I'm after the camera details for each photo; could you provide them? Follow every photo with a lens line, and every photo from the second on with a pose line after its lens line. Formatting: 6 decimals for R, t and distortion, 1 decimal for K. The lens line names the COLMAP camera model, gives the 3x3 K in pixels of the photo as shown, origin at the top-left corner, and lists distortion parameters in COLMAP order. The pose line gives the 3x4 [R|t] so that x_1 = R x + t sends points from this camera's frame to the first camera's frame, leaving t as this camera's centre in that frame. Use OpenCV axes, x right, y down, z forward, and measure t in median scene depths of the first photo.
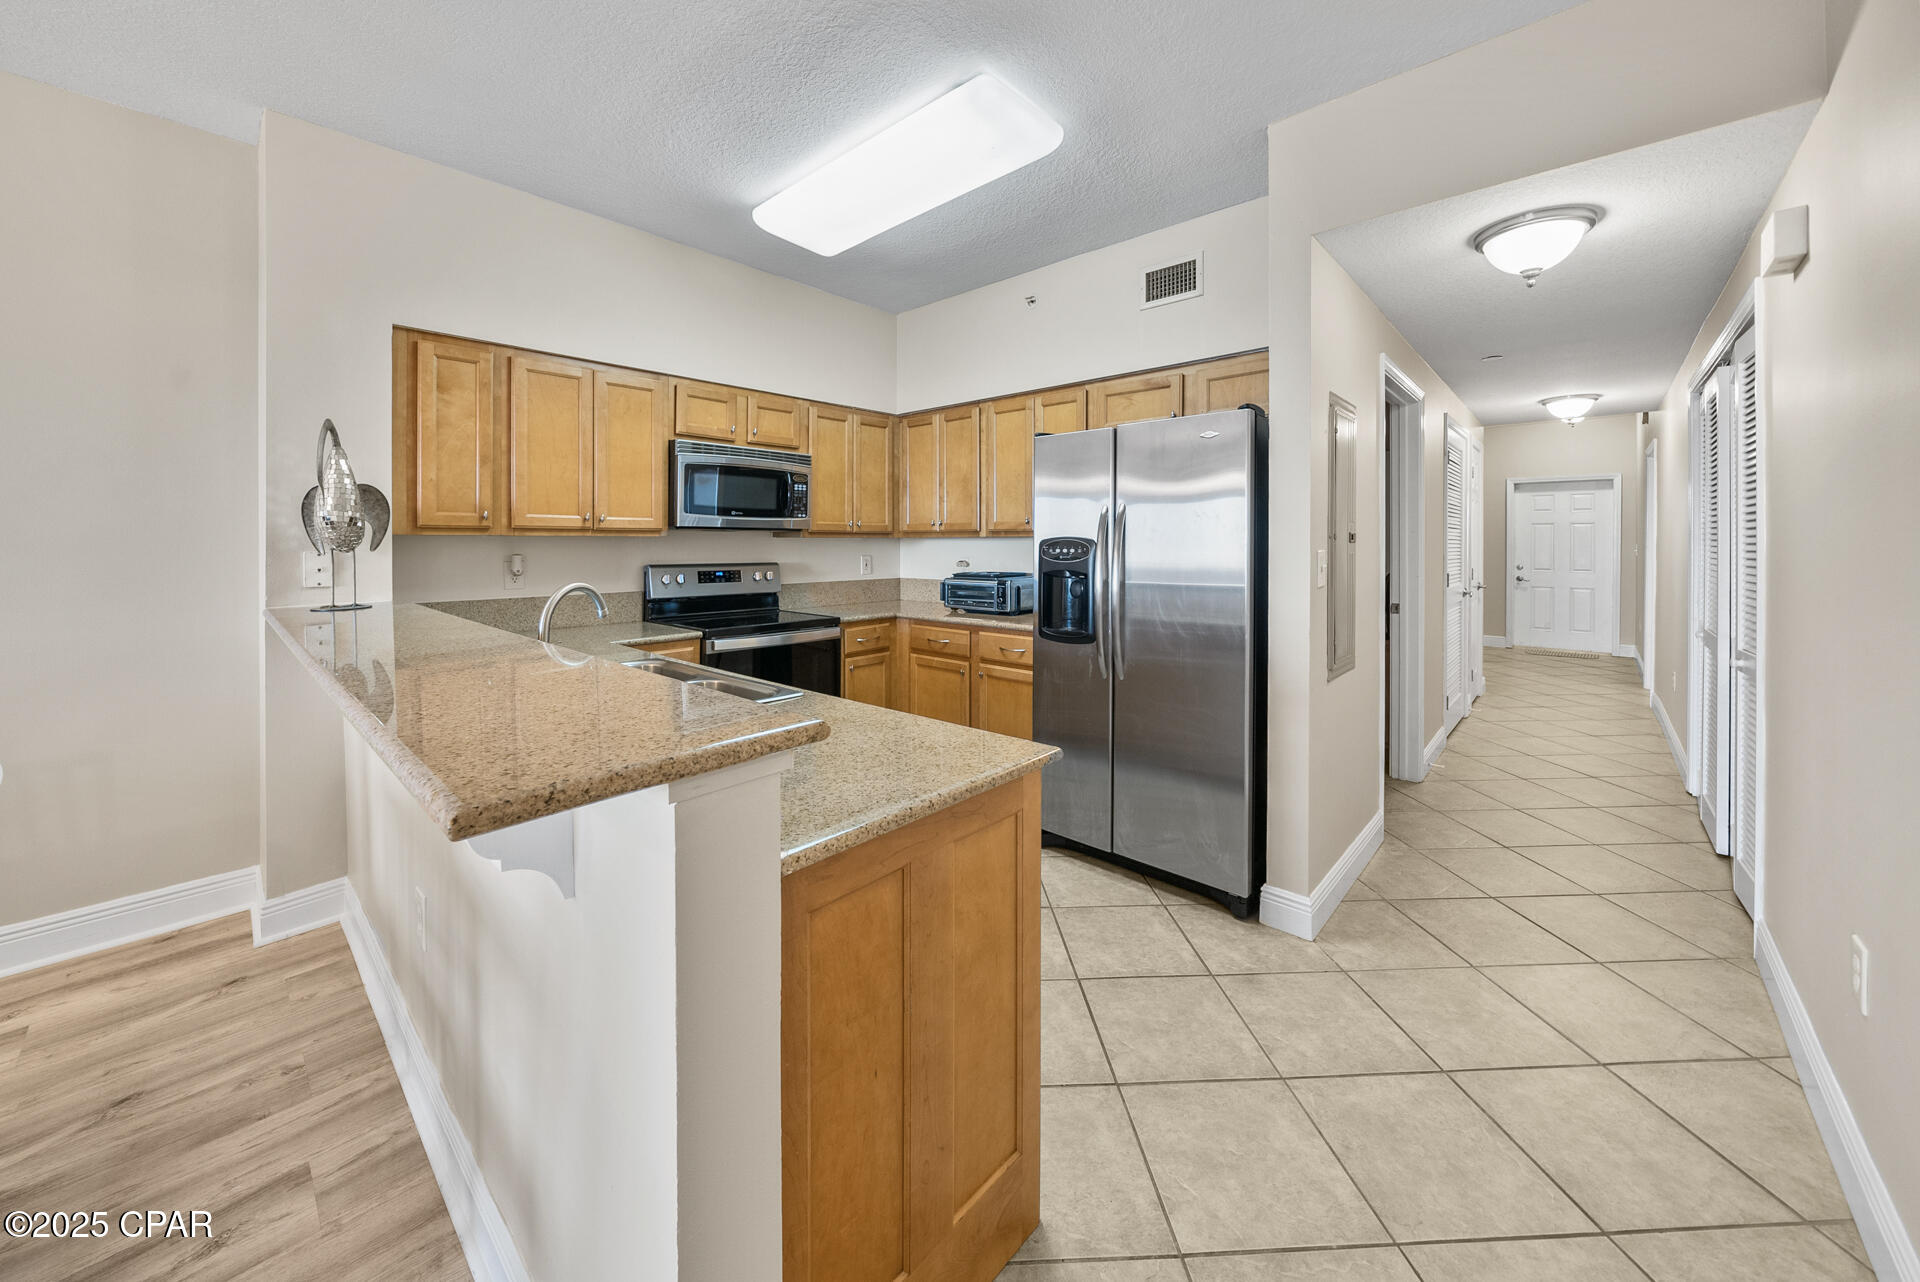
lens RADIAL K [[686.4, 0, 946.8], [0, 686.4, 546.1], [0, 0, 1]] dist [-0.008939, -0.000047]
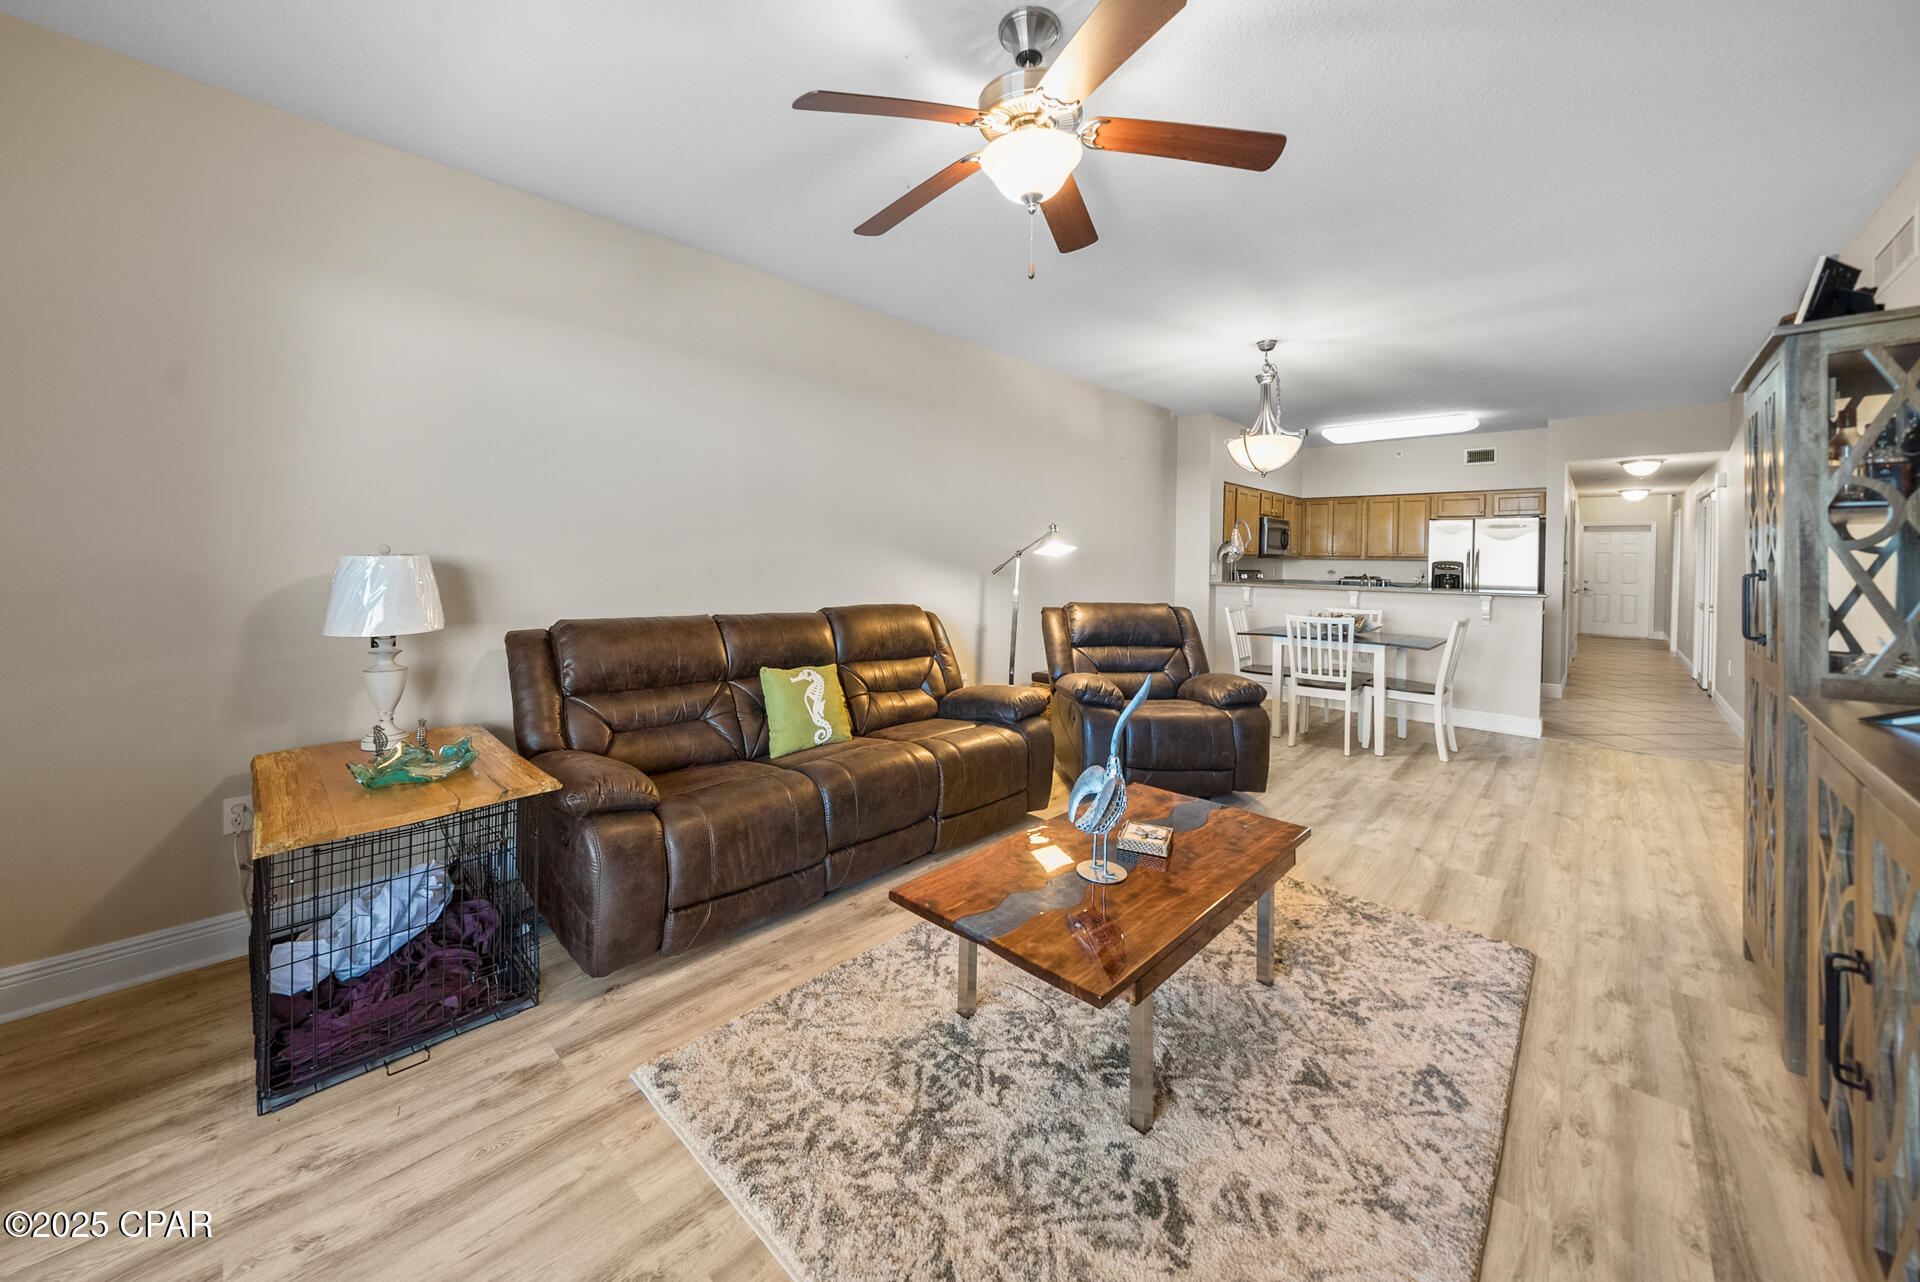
lens RADIAL K [[686.4, 0, 949.6], [0, 686.4, 565.2], [0, 0, 1]] dist [-0.008939, -0.000047]
pose [[0.999866, 0.010102, -0.012908, -1.287366], [-0.010096, 0.999949, 0.000492, 0.018501], [0.012913, -0.000361, 0.999917, -1.227366]]
